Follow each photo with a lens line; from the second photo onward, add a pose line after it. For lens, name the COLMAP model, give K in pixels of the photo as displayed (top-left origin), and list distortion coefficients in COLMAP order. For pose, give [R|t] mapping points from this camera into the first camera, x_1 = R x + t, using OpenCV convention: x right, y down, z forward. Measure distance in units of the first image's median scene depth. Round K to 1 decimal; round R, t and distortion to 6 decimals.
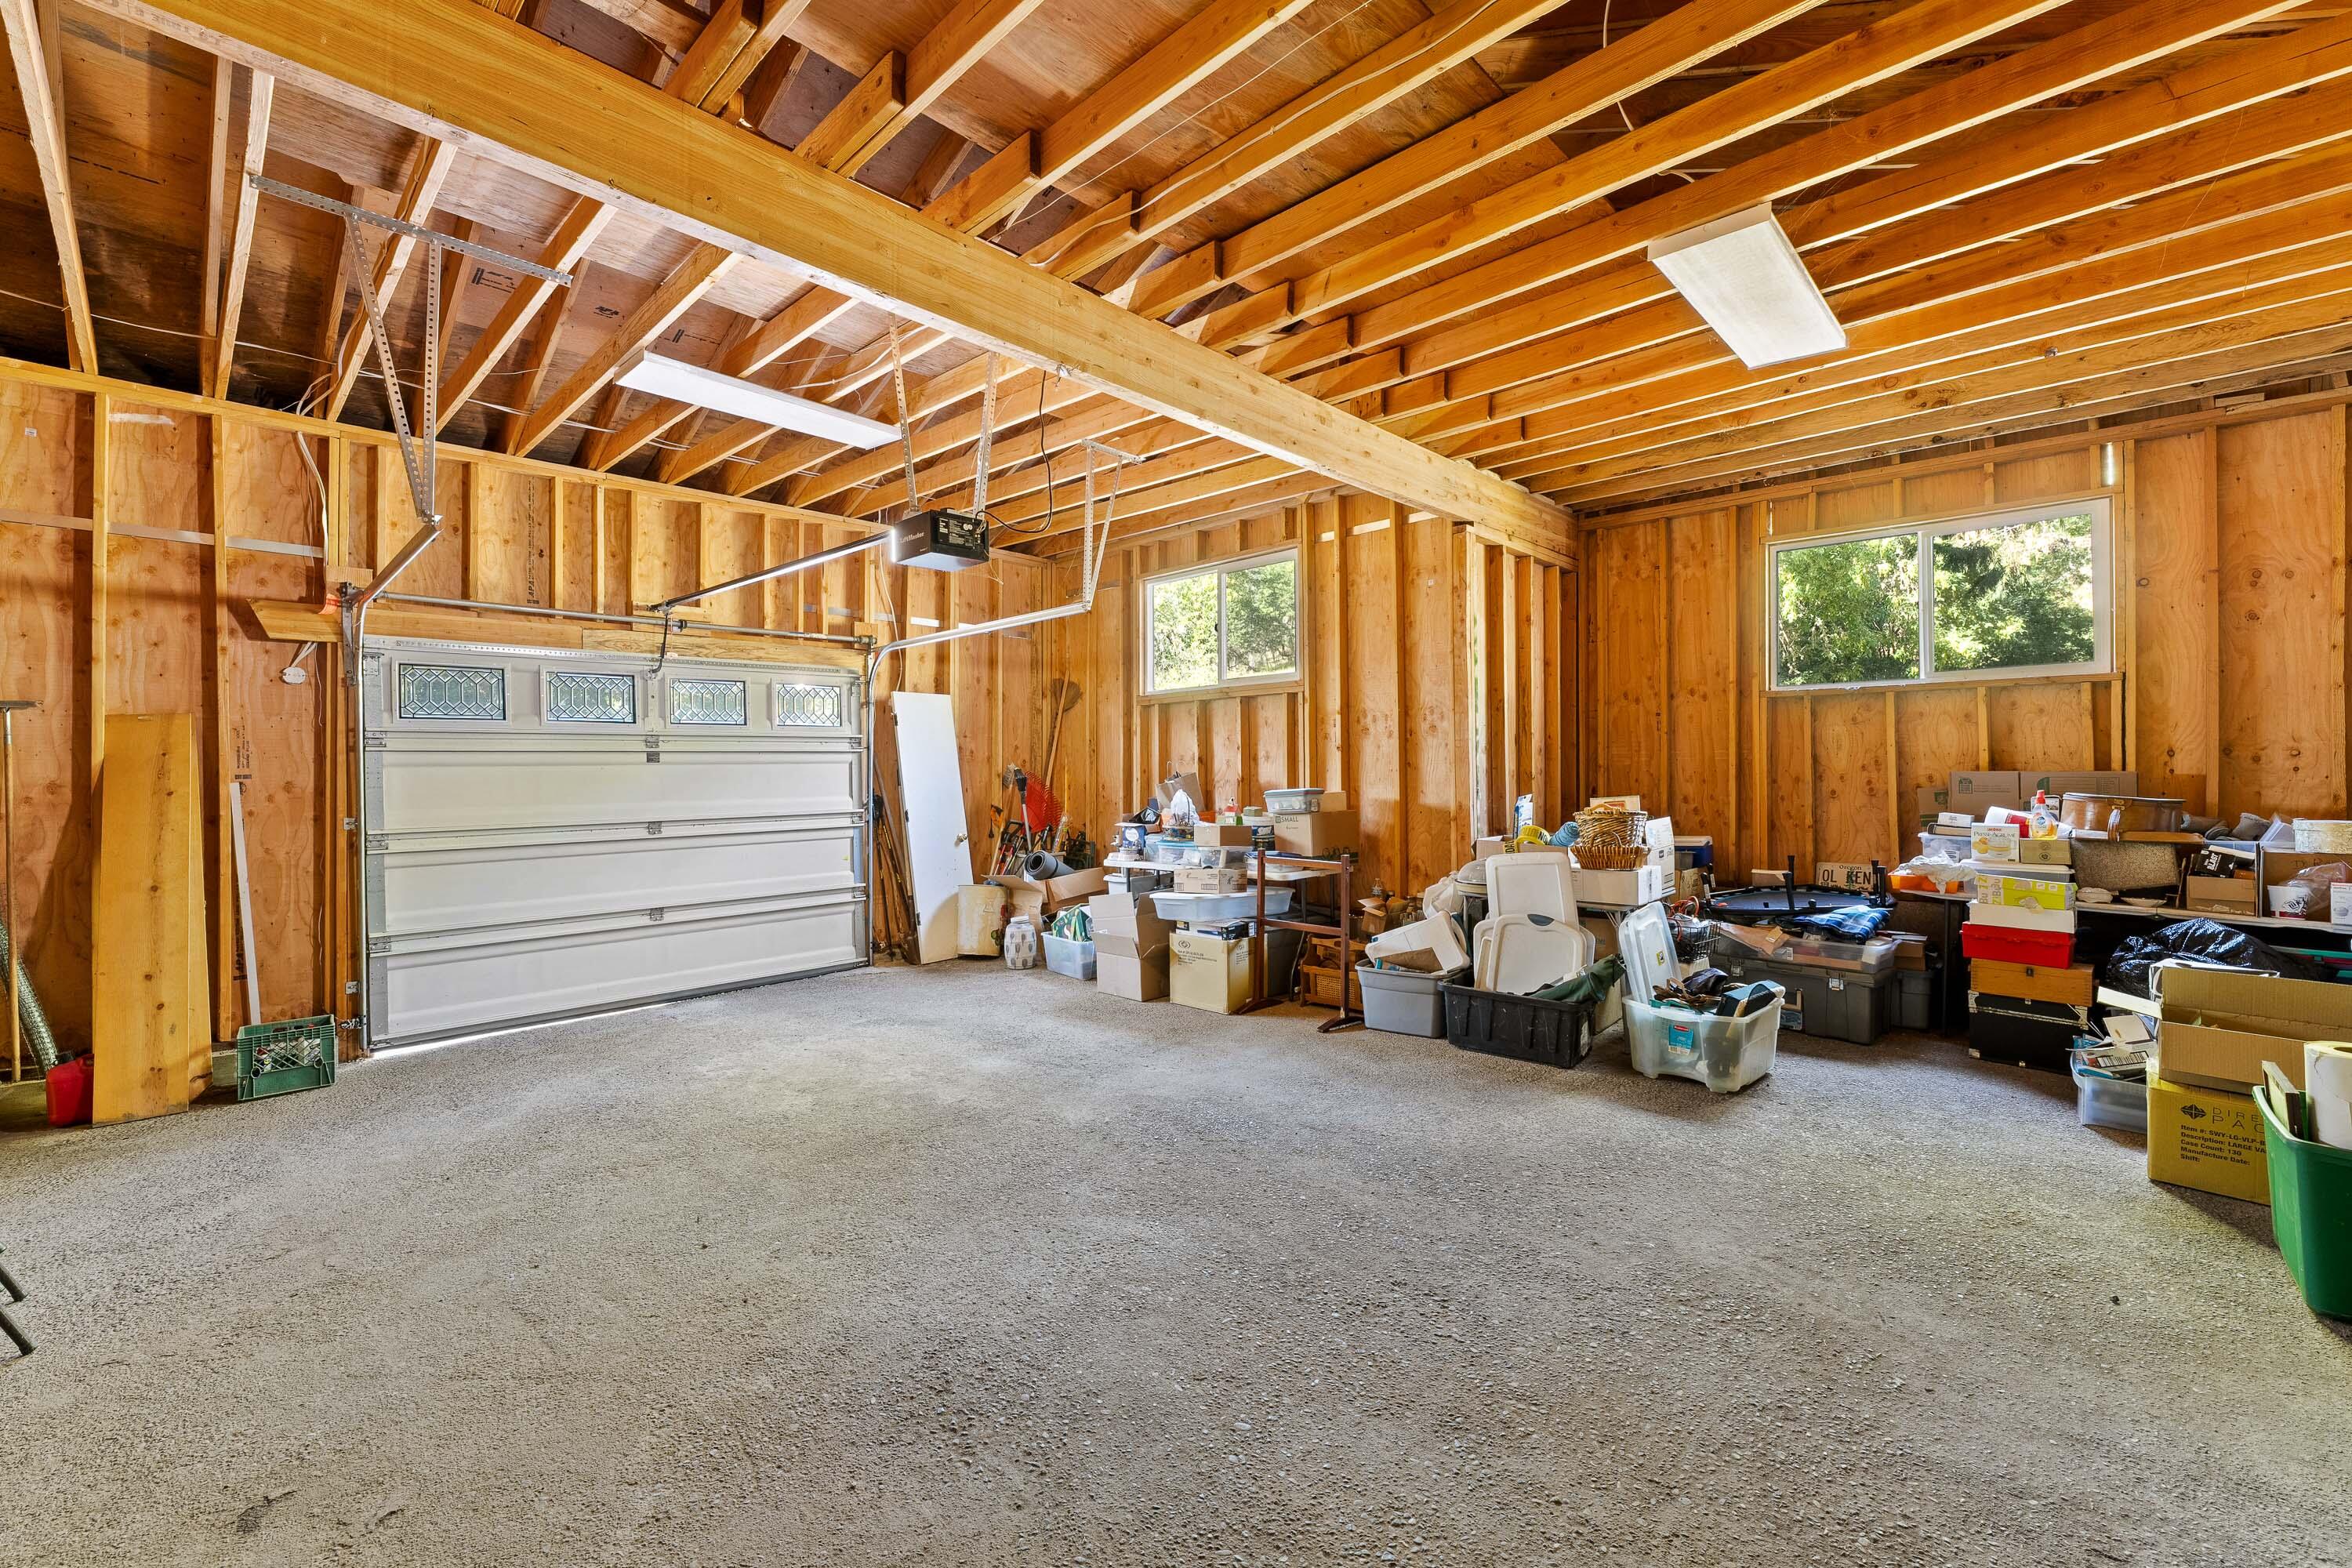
lens RADIAL K [[944.1, 0, 1164.7], [0, 944.1, 772.2], [0, 0, 1]] dist [0.001468, 0.000083]
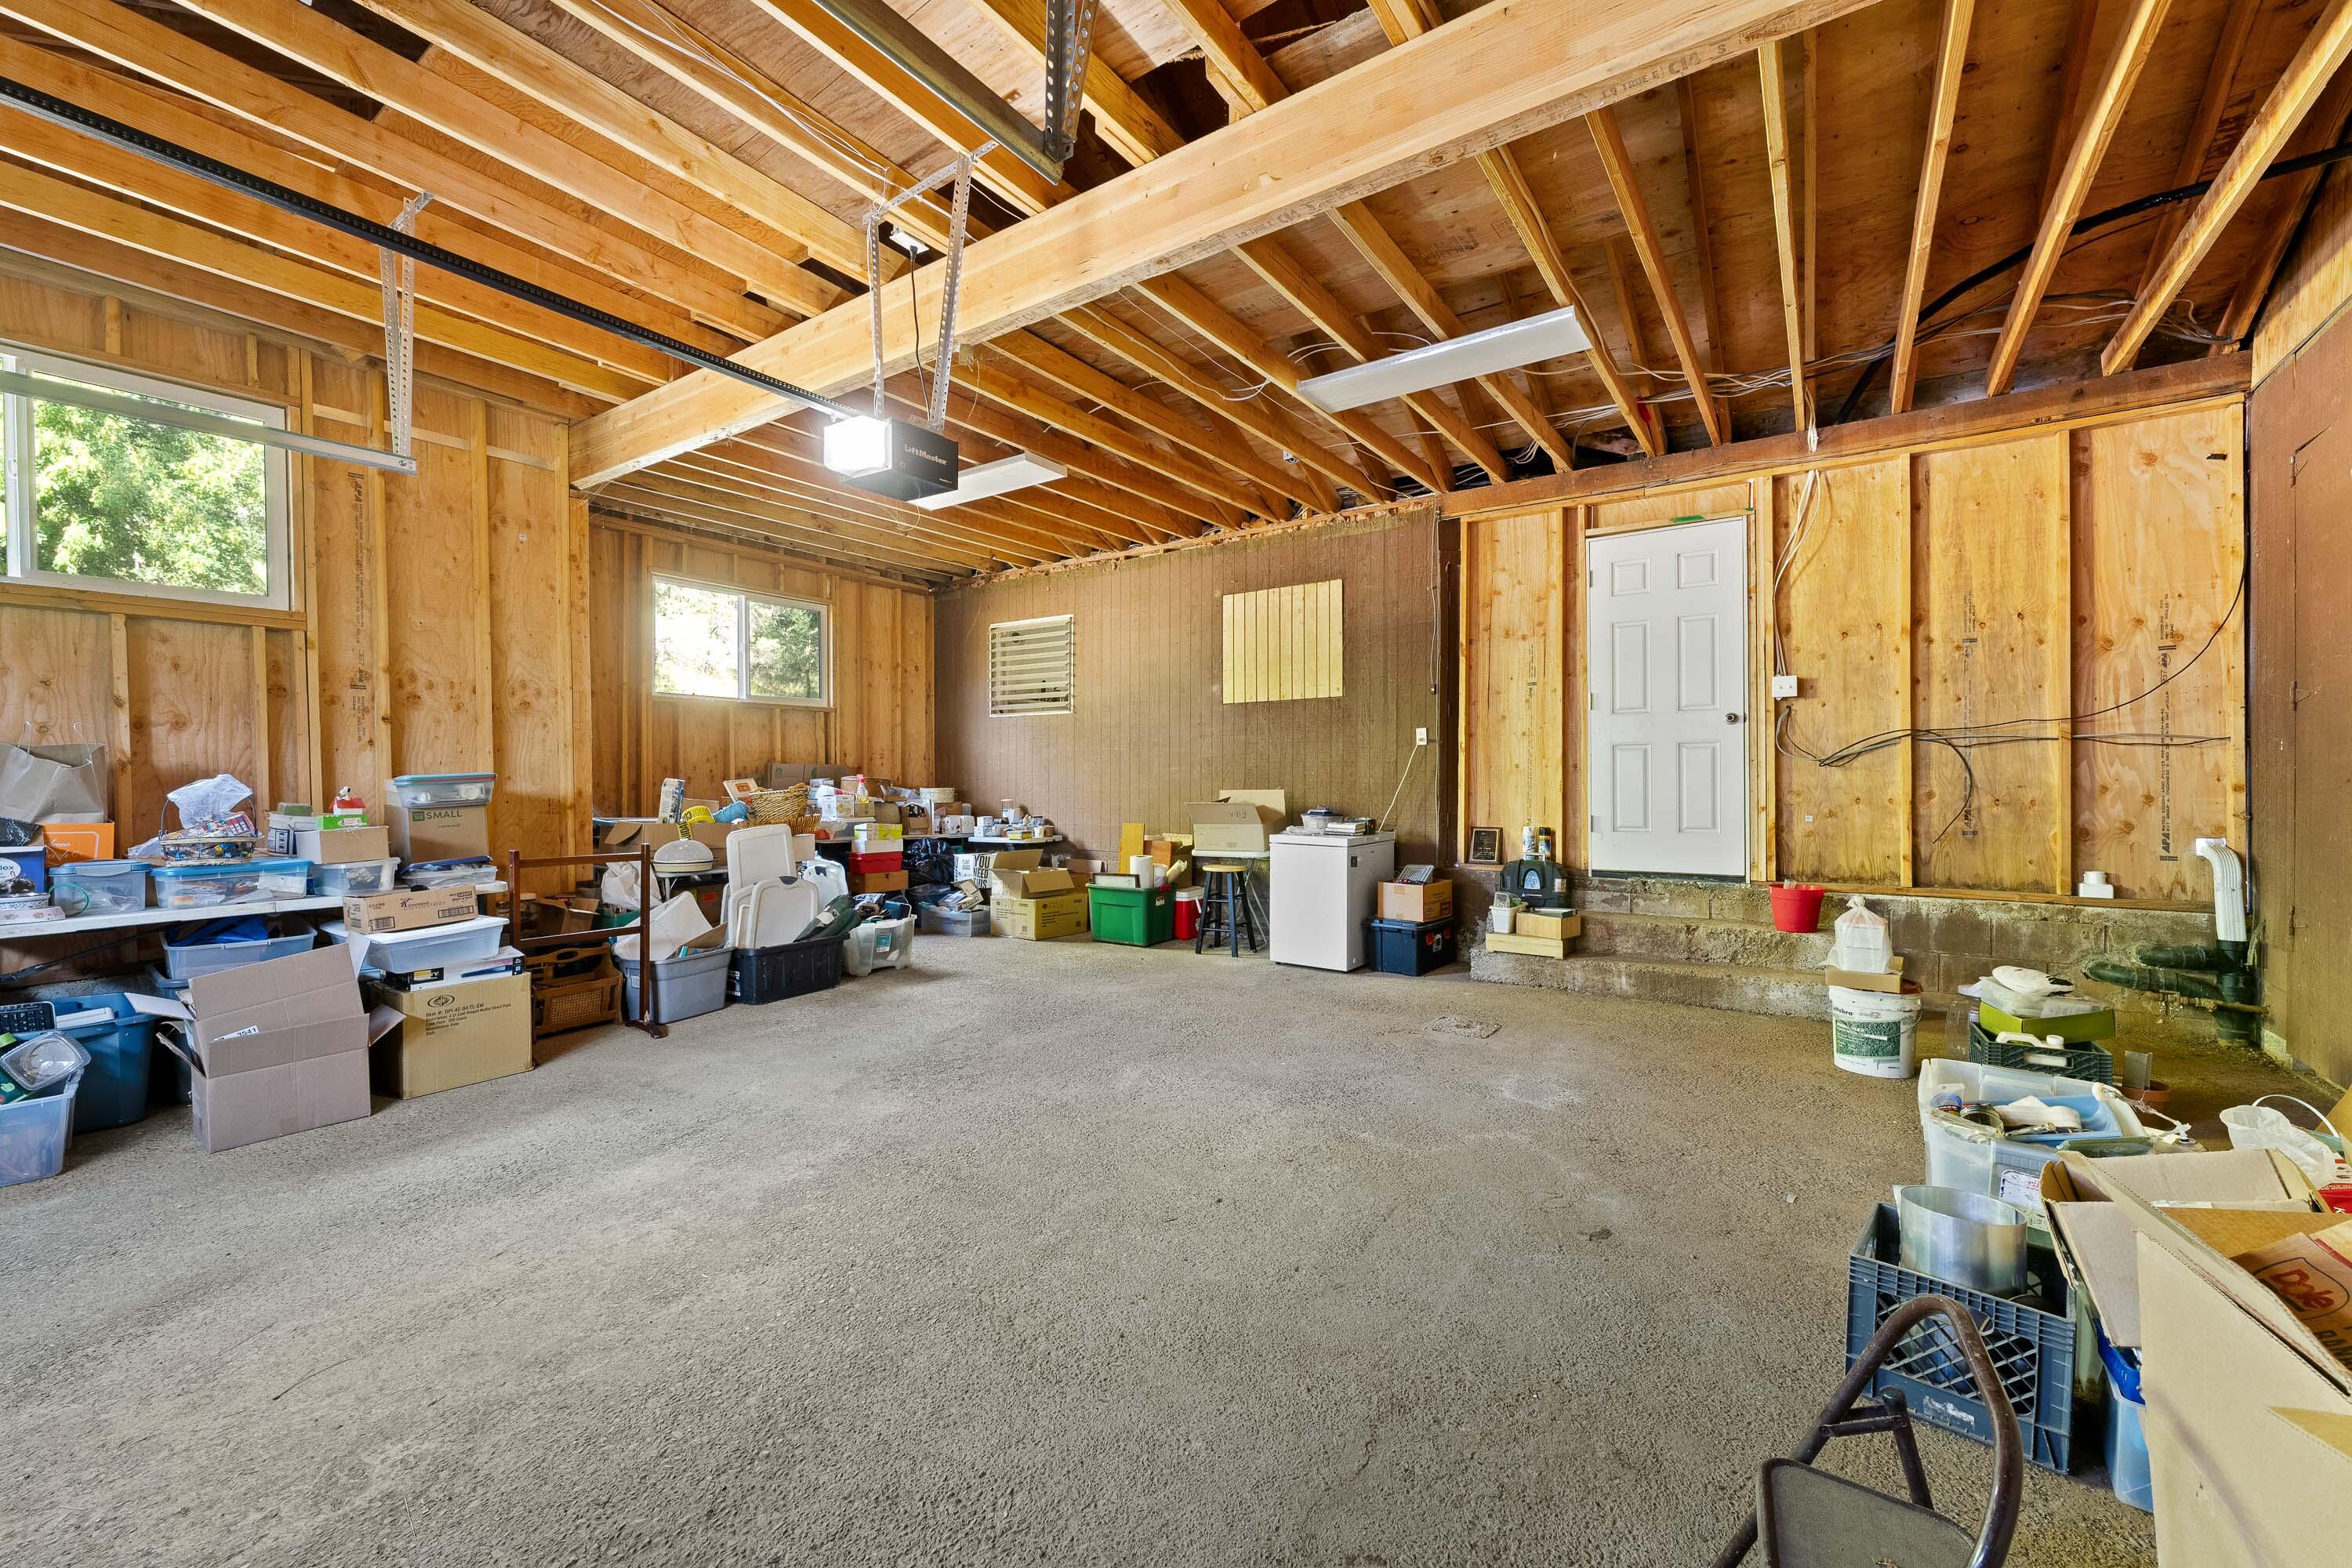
lens RADIAL K [[944.1, 0, 1164.7], [0, 944.1, 772.2], [0, 0, 1]] dist [0.001468, 0.000083]
pose [[-0.152647, 0.010390, 0.988226, -0.962935], [0.000499, 0.999945, -0.010436, 0.034962], [-0.988281, -0.001100, -0.152644, 0.787451]]
